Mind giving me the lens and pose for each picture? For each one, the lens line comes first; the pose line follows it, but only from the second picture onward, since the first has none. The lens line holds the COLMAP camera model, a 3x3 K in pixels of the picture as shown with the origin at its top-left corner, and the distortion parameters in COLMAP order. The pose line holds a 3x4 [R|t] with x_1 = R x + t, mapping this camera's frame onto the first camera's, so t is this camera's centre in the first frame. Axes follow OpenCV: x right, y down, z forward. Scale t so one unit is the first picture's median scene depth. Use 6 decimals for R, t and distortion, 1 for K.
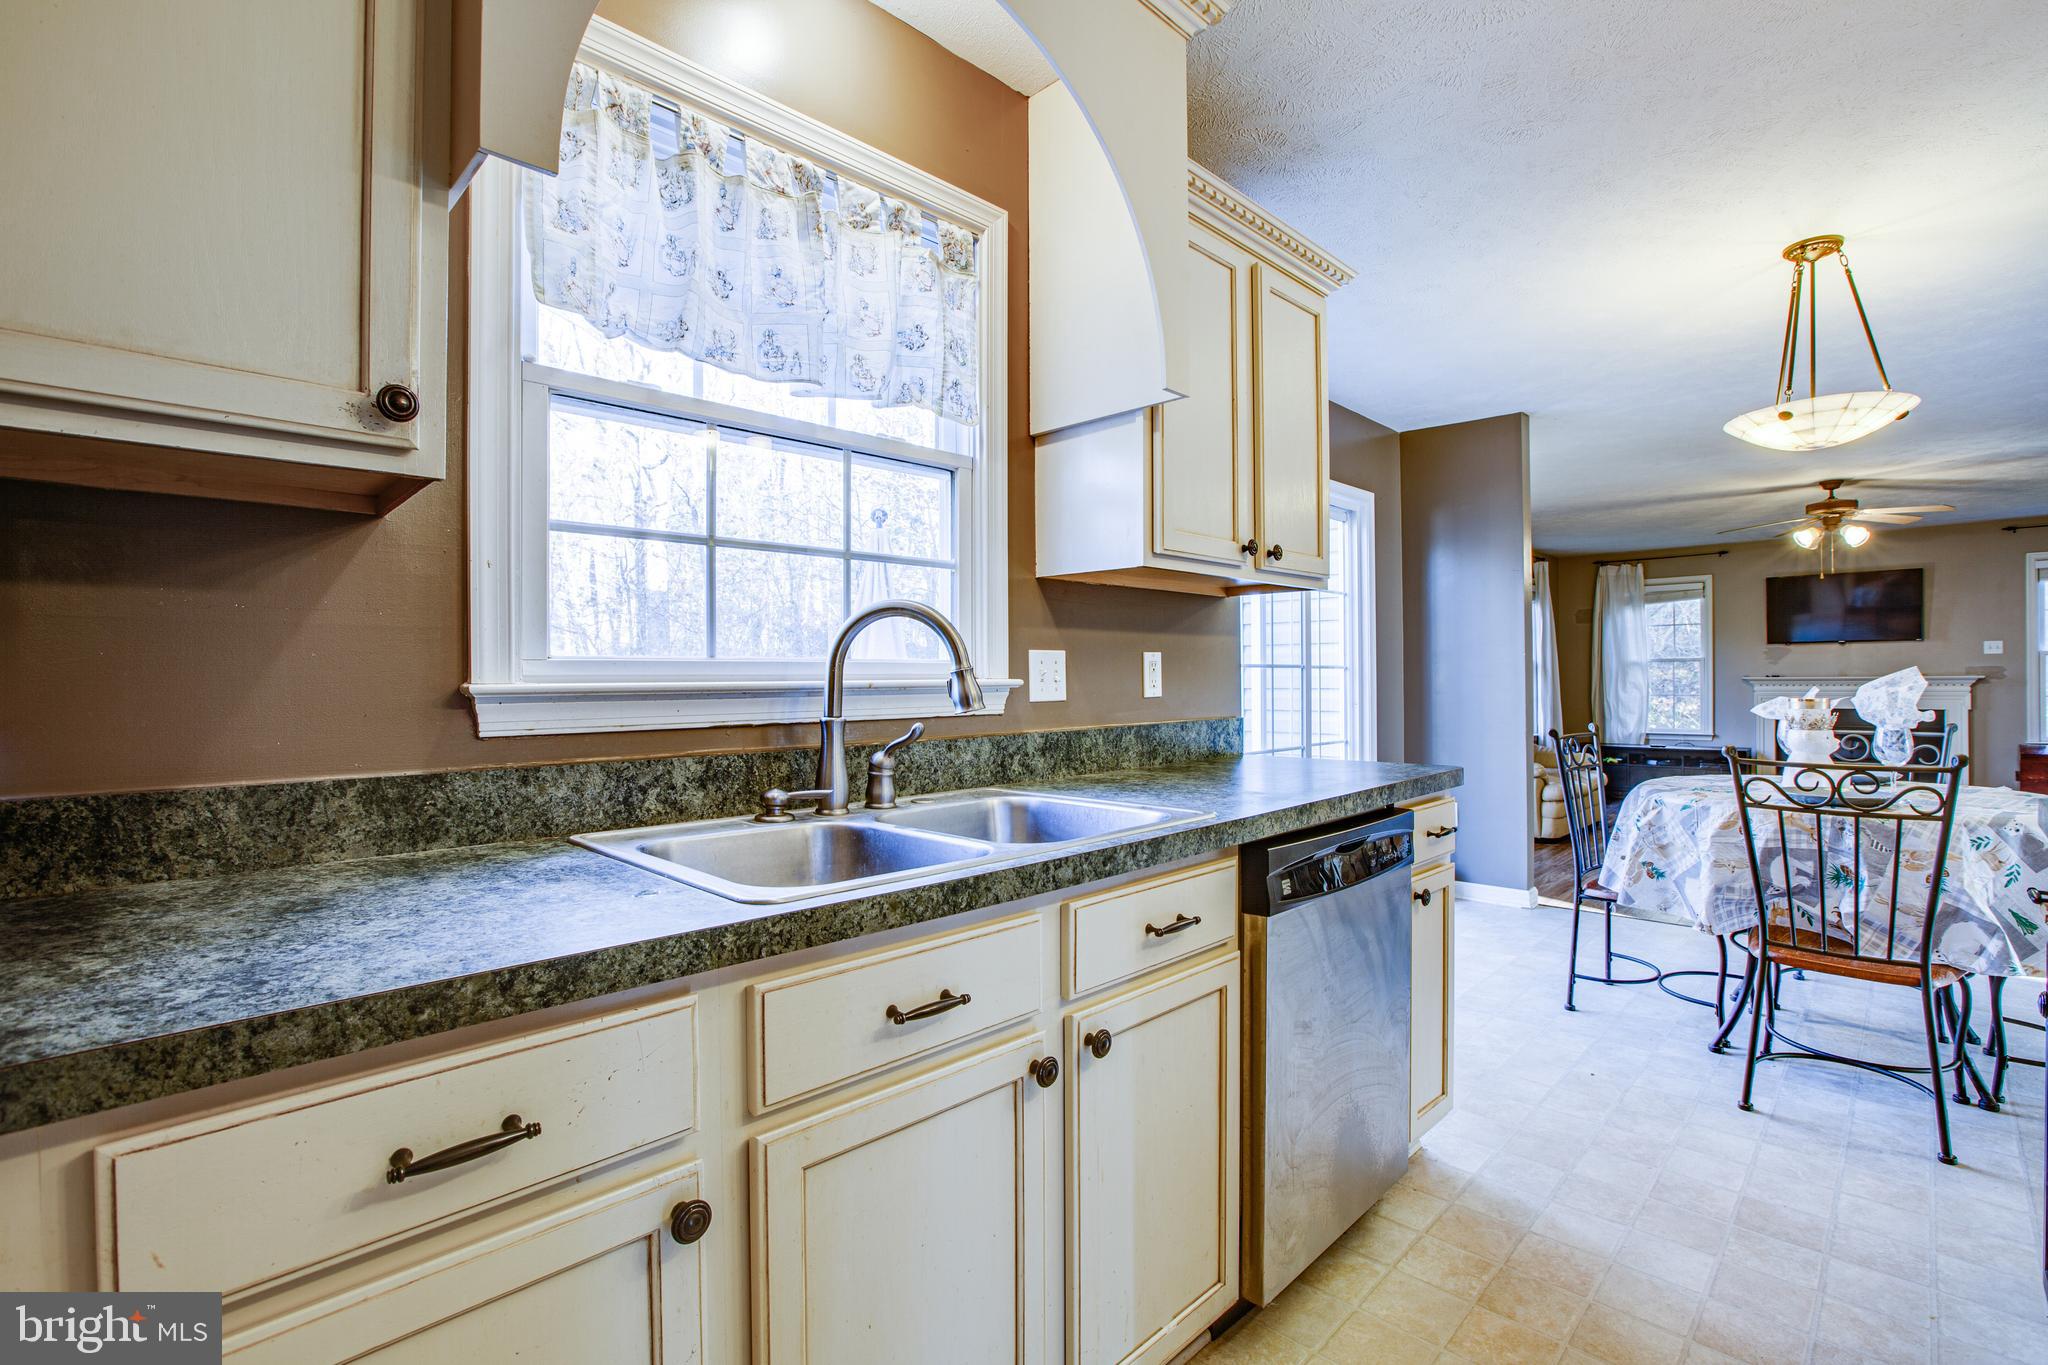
lens RADIAL K [[945.1, 0, 986.1], [0, 945.1, 684.0], [0, 0, 1]] dist [-0.051728, 0.015026]
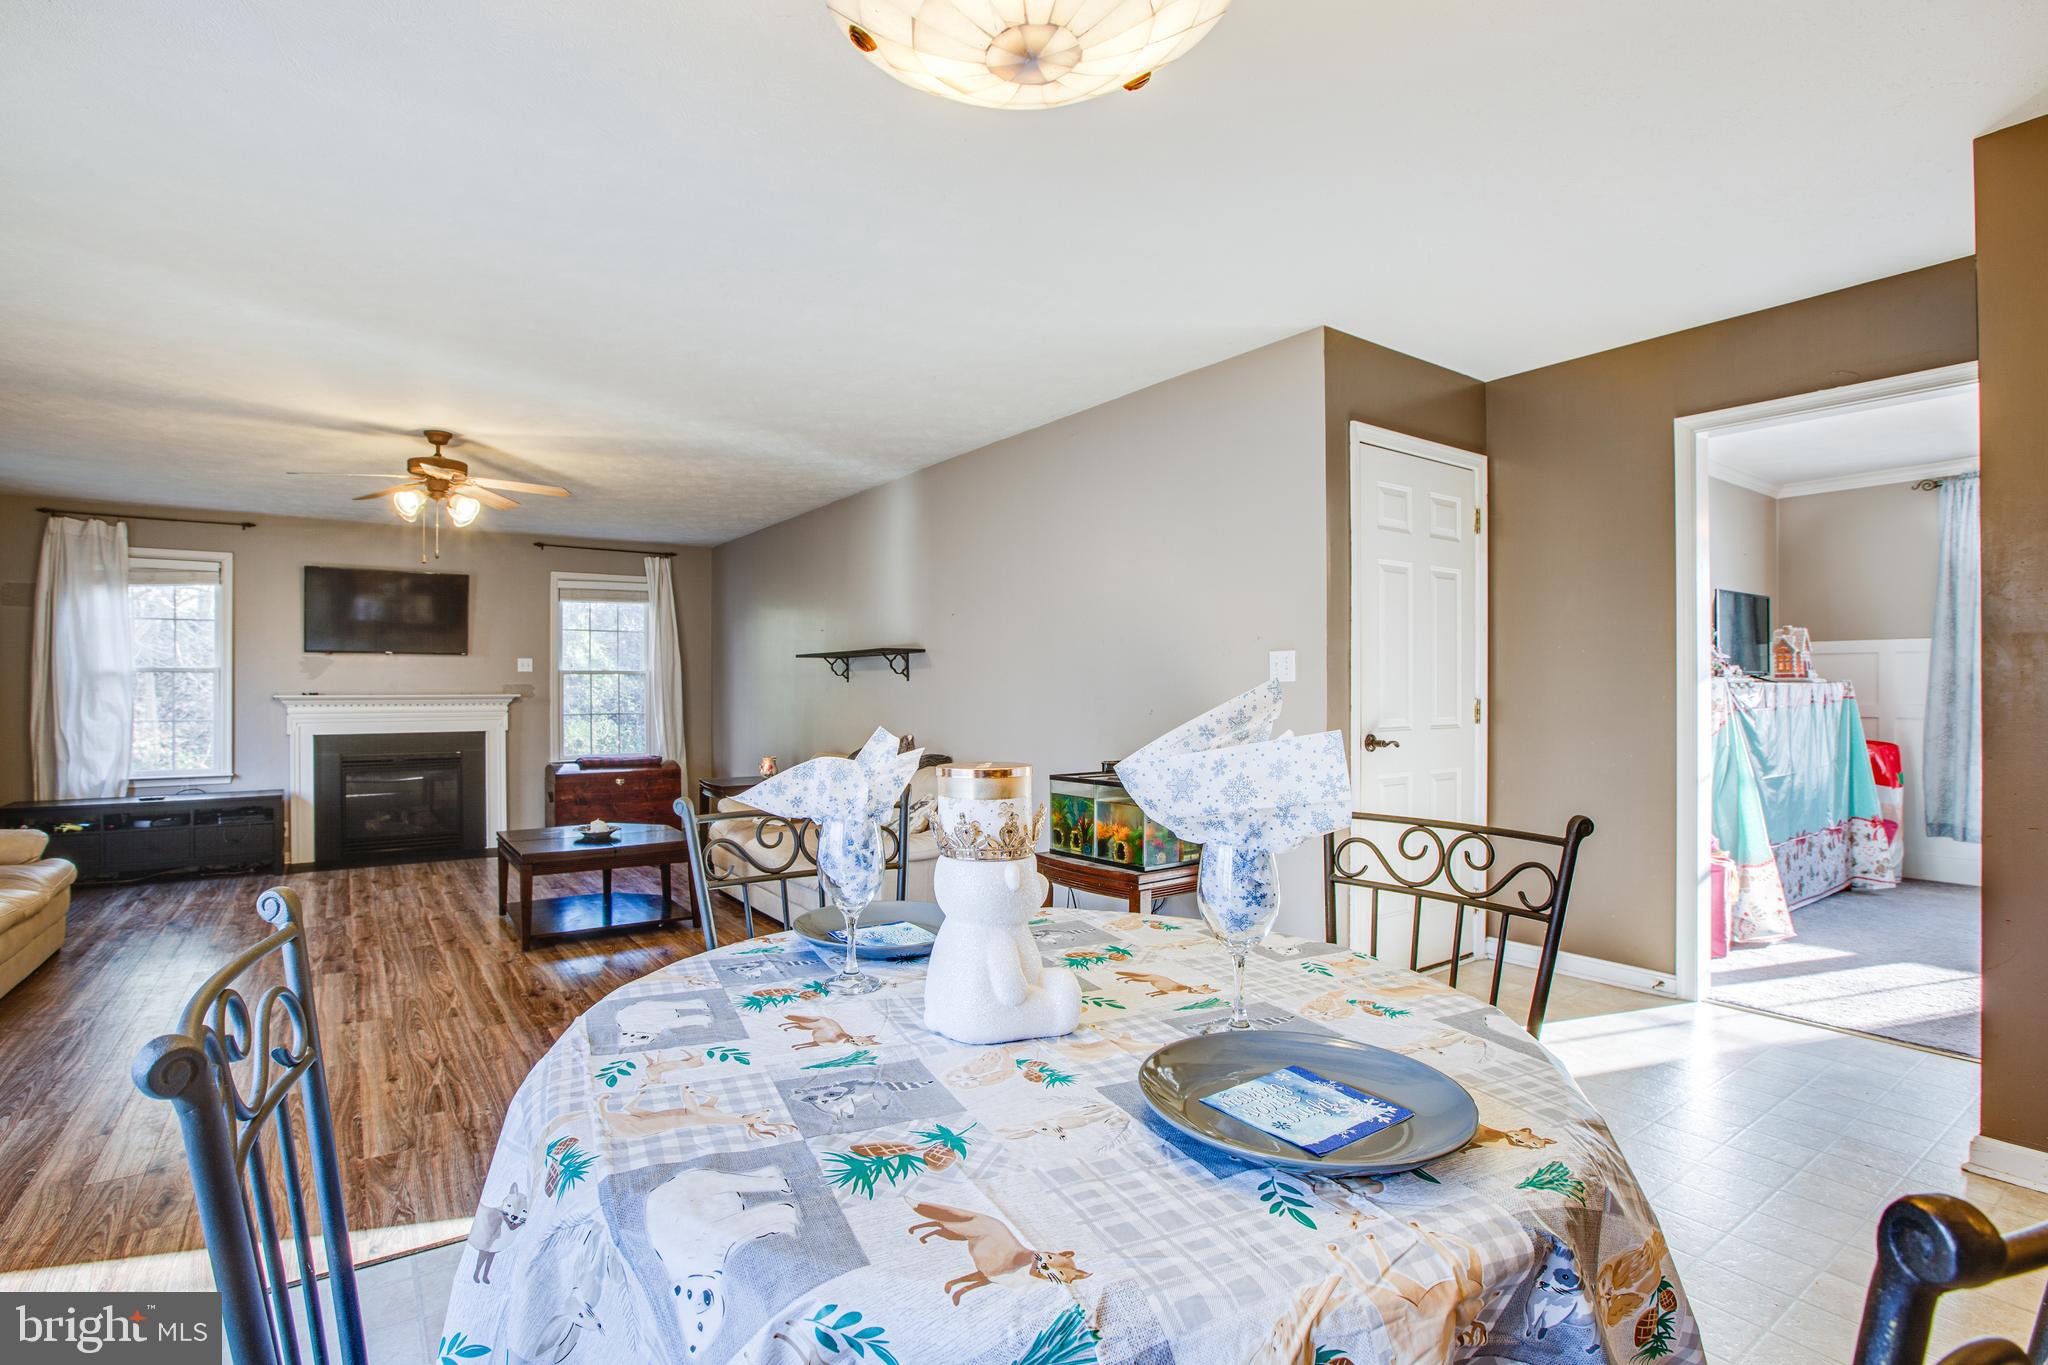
lens RADIAL K [[945.1, 0, 986.1], [0, 945.1, 684.0], [0, 0, 1]] dist [-0.051728, 0.015026]
pose [[0.165461, 0.009741, 0.986168, 0.871353], [0.002458, 0.999944, -0.010289, -0.034993], [-0.986213, 0.004127, 0.165428, 1.464260]]
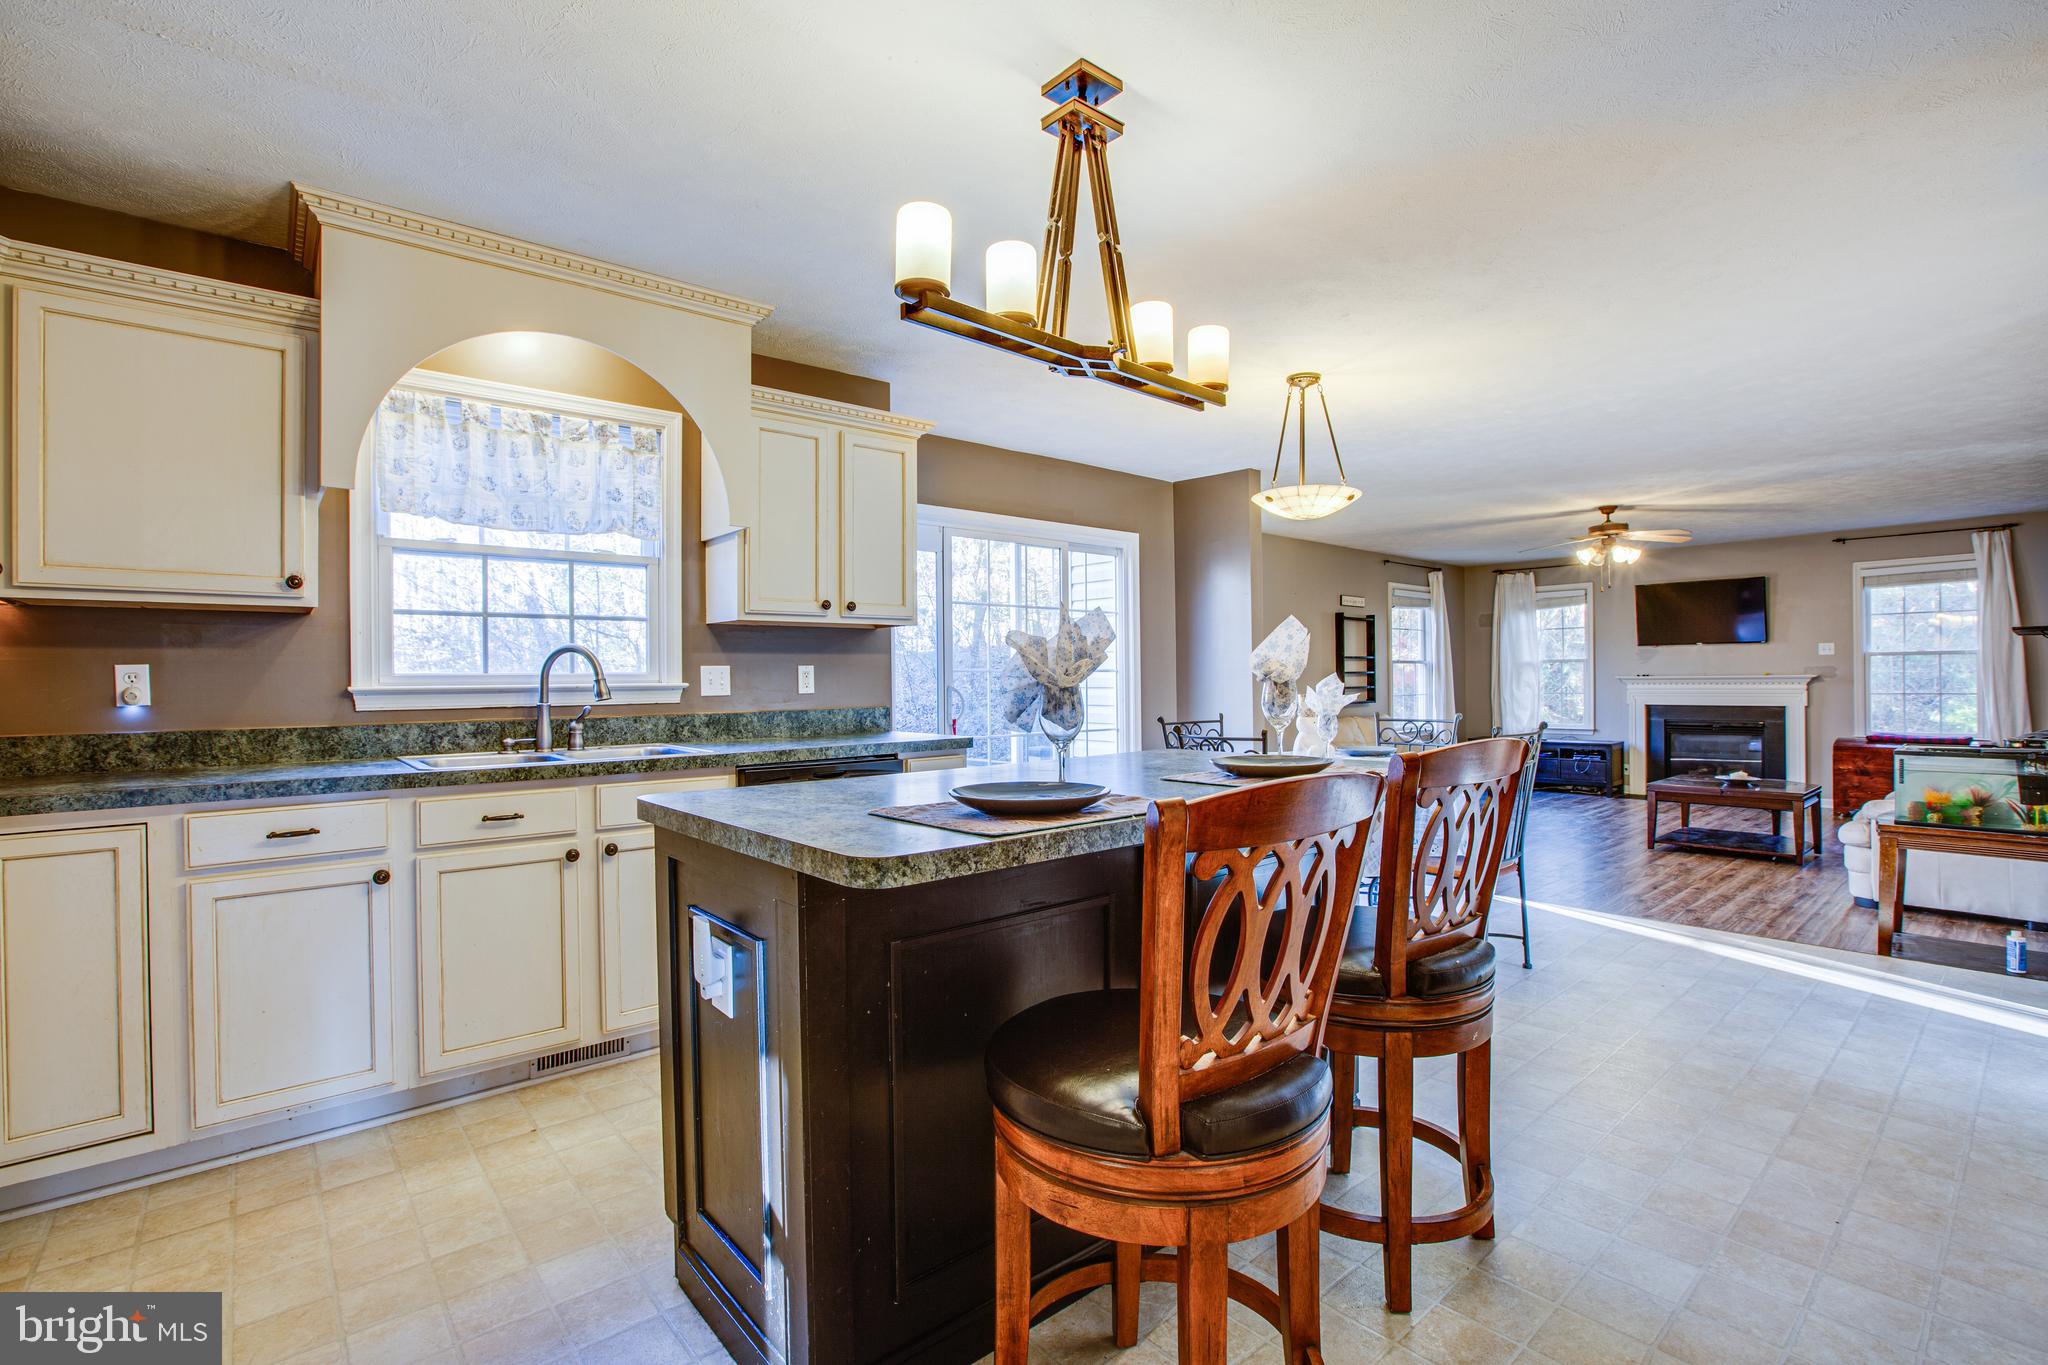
lens RADIAL K [[945.1, 0, 986.1], [0, 945.1, 684.0], [0, 0, 1]] dist [-0.051728, 0.015026]
pose [[0.996748, -0.001782, -0.080562, 0.793702], [0.001878, 0.999998, 0.001104, -0.004499], [0.080560, -0.001252, 0.996749, -0.755247]]
